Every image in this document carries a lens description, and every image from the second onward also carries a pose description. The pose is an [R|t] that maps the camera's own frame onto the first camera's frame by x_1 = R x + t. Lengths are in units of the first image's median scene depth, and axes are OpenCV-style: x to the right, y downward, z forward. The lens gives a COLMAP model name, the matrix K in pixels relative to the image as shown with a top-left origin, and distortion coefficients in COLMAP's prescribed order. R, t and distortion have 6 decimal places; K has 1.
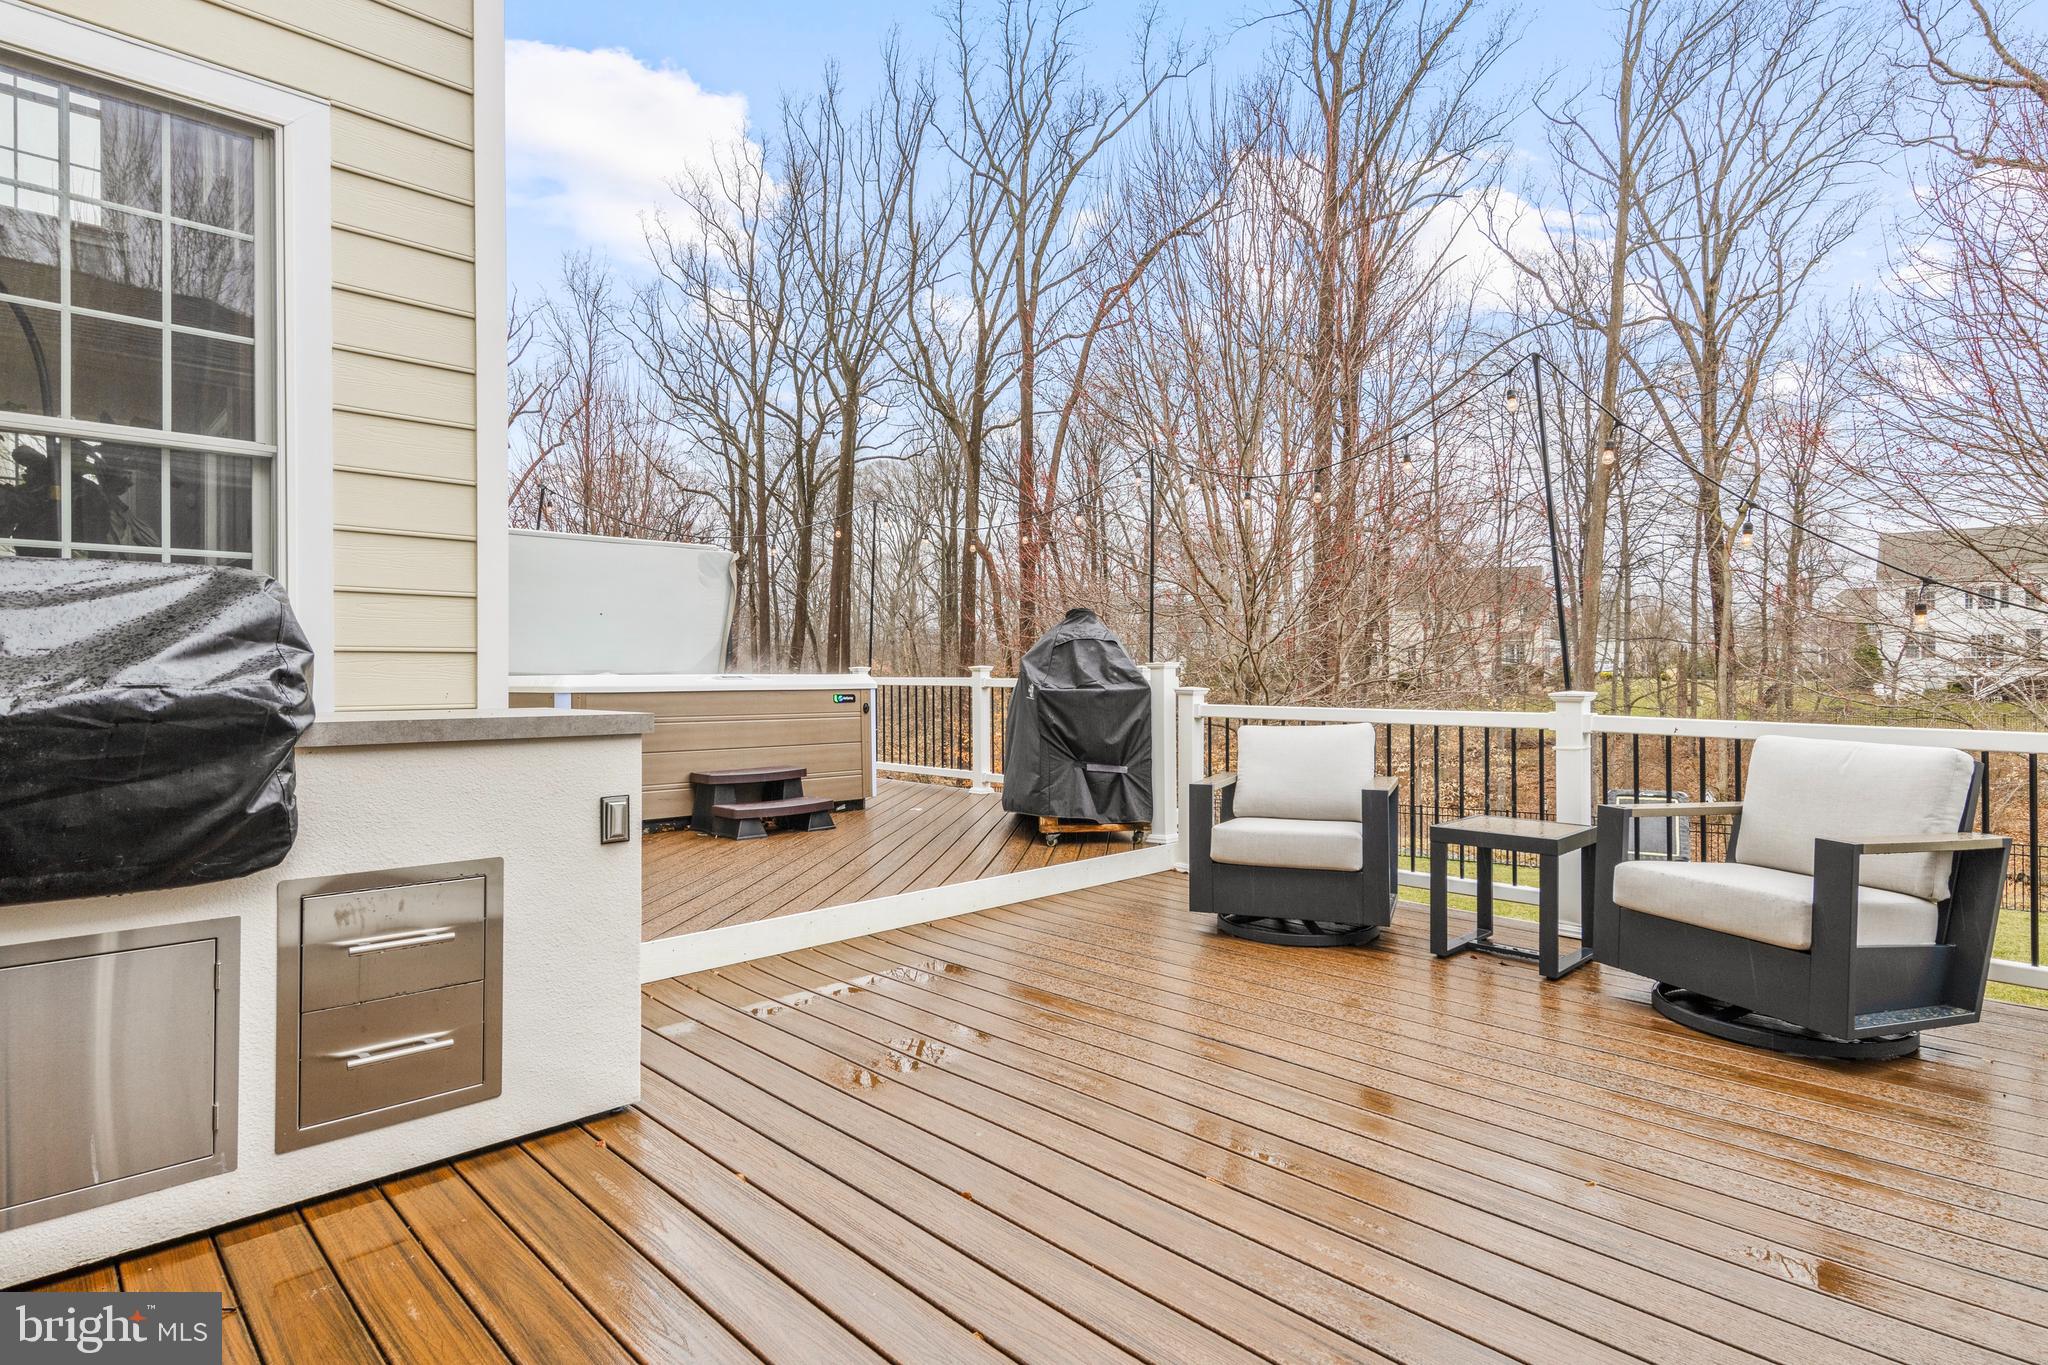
lens RADIAL K [[1051.6, 0, 1023.3], [0, 1051.6, 683.7], [0, 0, 1]] dist [0.015783, -0.004130]
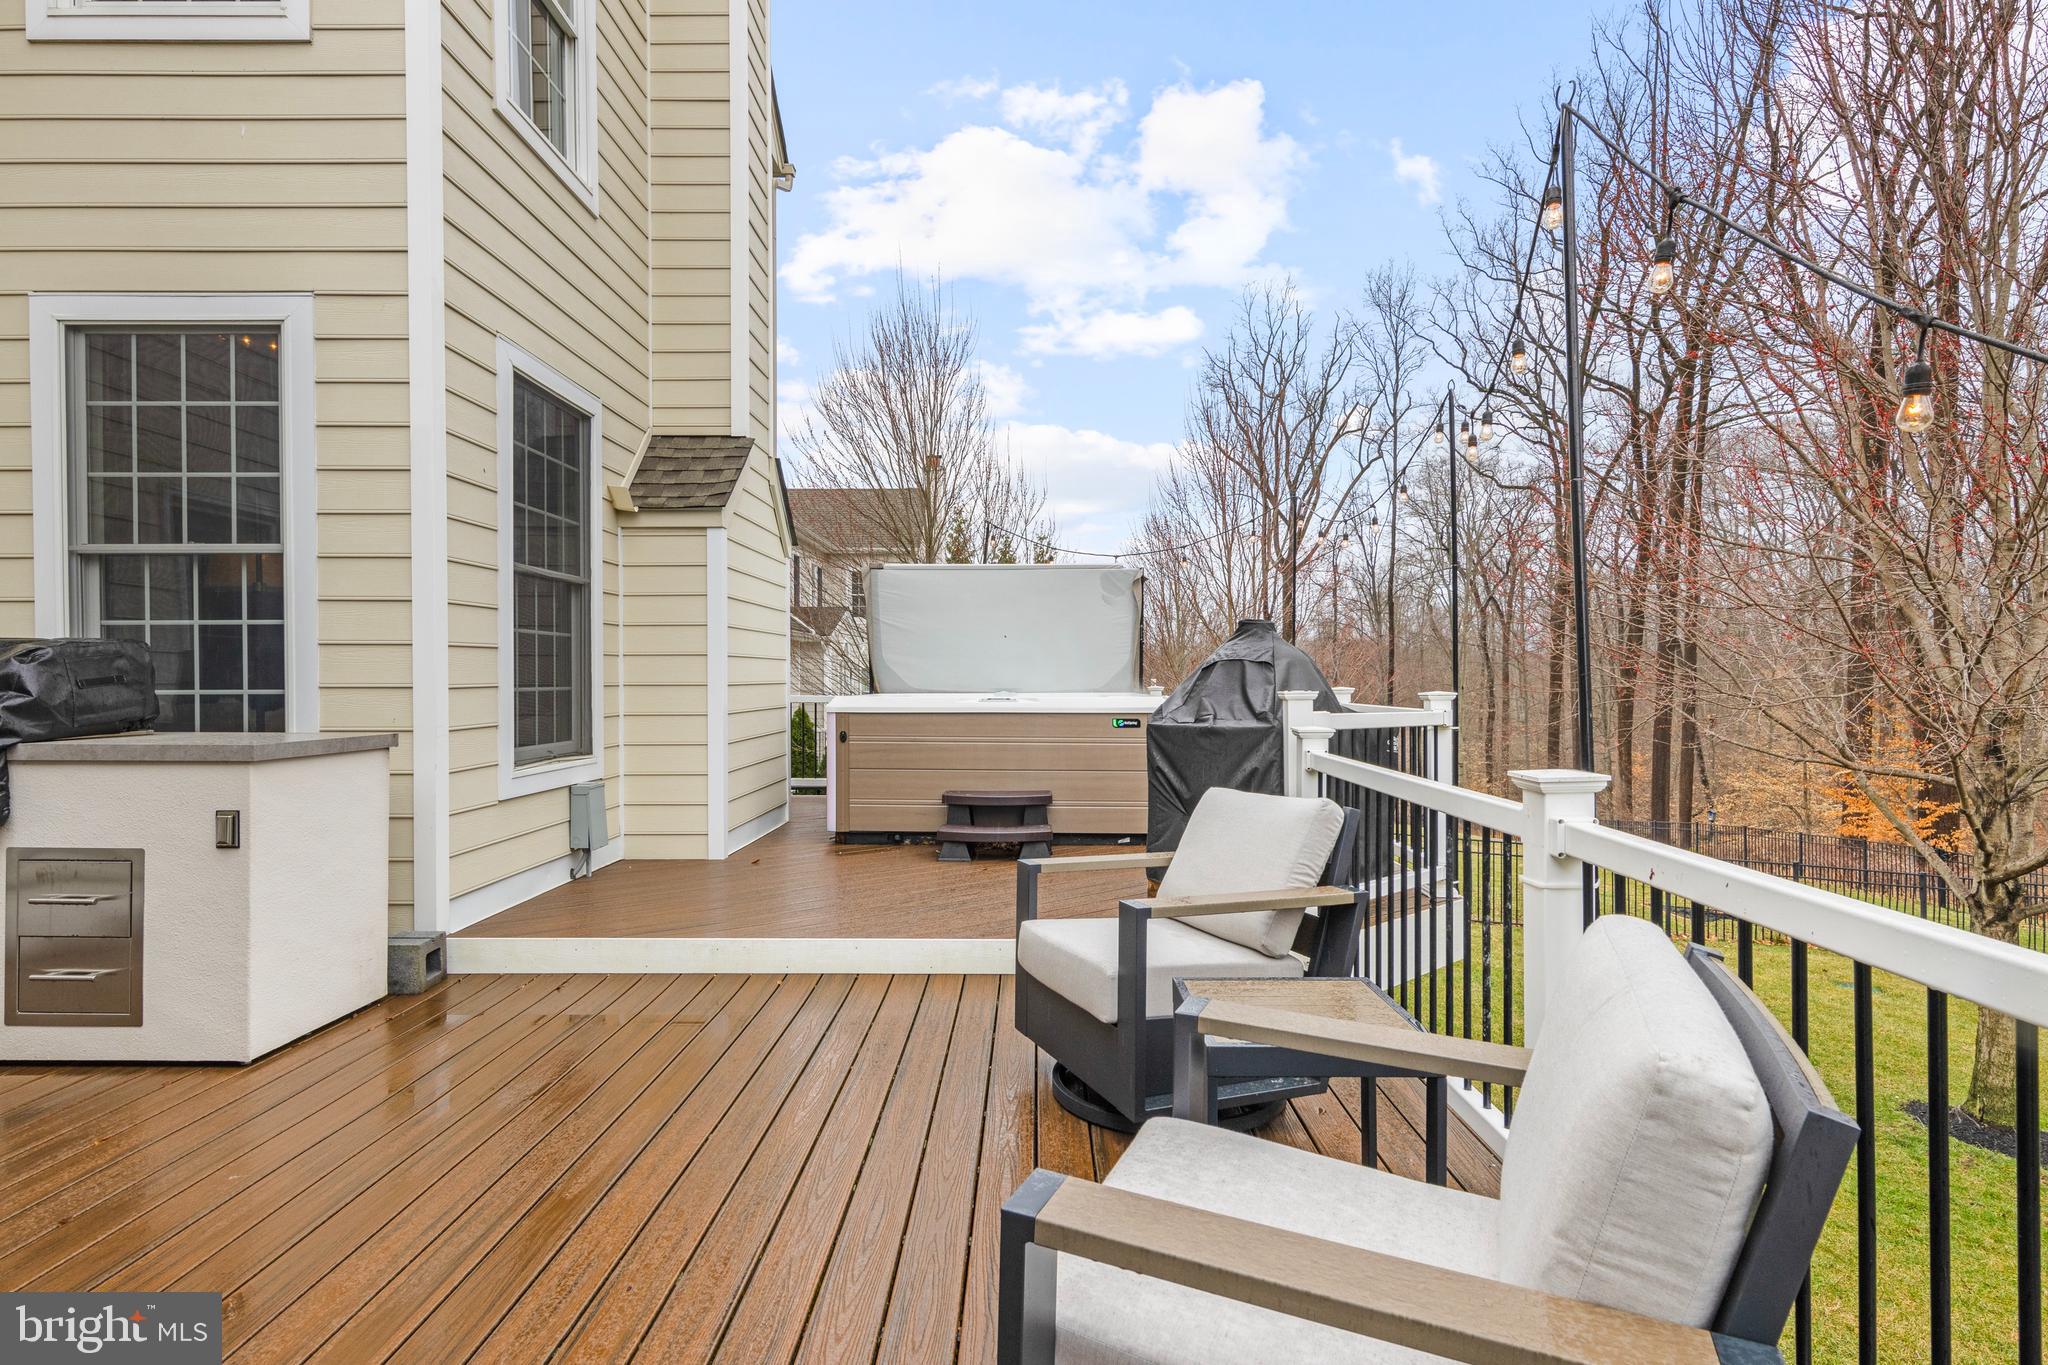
lens RADIAL K [[1051.6, 0, 1023.3], [0, 1051.6, 683.7], [0, 0, 1]] dist [0.015783, -0.004130]
pose [[0.704770, 0.004554, -0.709421, 0.457689], [-0.008337, 0.999964, -0.001863, -0.019452], [0.709387, 0.007227, 0.704782, 0.306404]]
